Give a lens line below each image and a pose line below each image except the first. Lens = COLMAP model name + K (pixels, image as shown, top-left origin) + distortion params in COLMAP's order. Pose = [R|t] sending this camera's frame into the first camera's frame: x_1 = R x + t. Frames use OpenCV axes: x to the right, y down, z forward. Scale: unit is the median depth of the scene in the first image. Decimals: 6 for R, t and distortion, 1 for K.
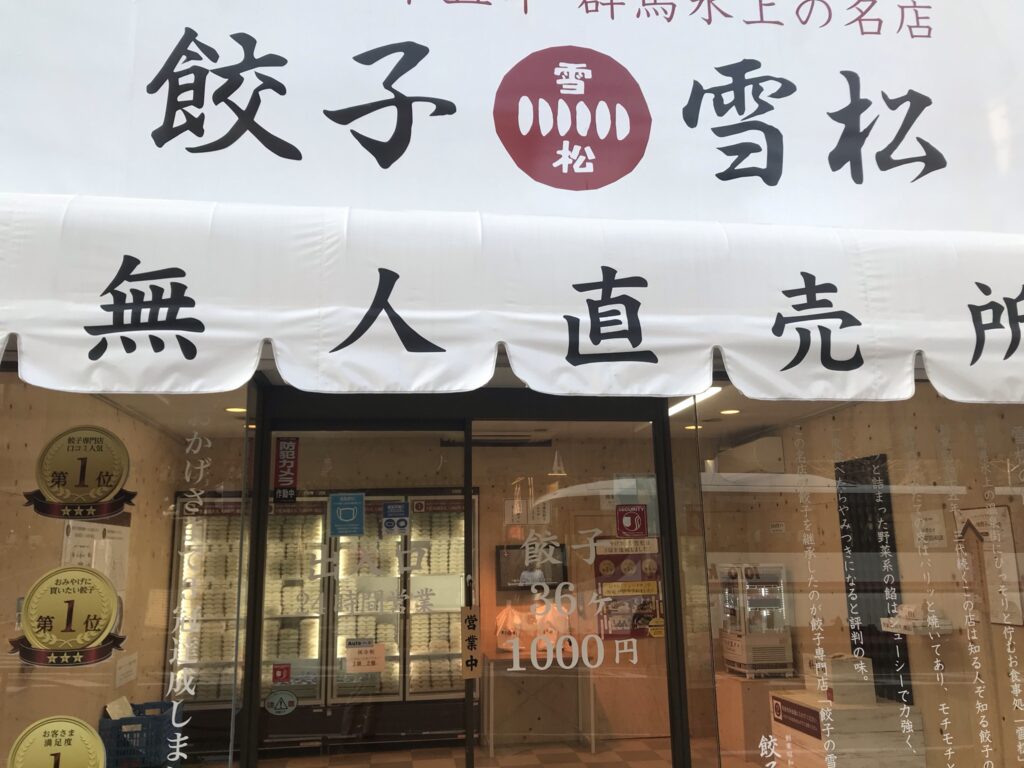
lens RADIAL K [[838.7, 0, 508.4], [0, 838.7, 377.6], [0, 0, 1]] dist [0.053391, -0.061339]
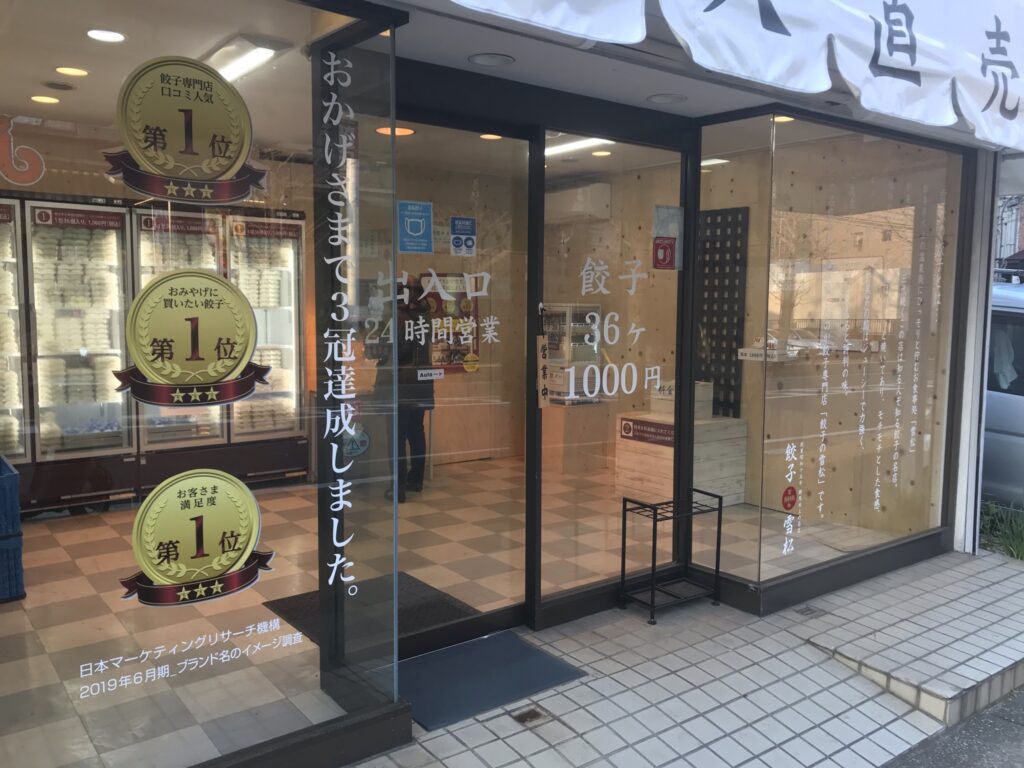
lens RADIAL K [[838.7, 0, 508.4], [0, 838.7, 377.6], [0, 0, 1]] dist [0.053391, -0.061339]
pose [[0.871704, -0.019675, 0.489638, -0.607731], [-0.124385, 0.957585, 0.259921, 0.091731], [-0.473984, -0.287478, 0.832283, 0.266982]]
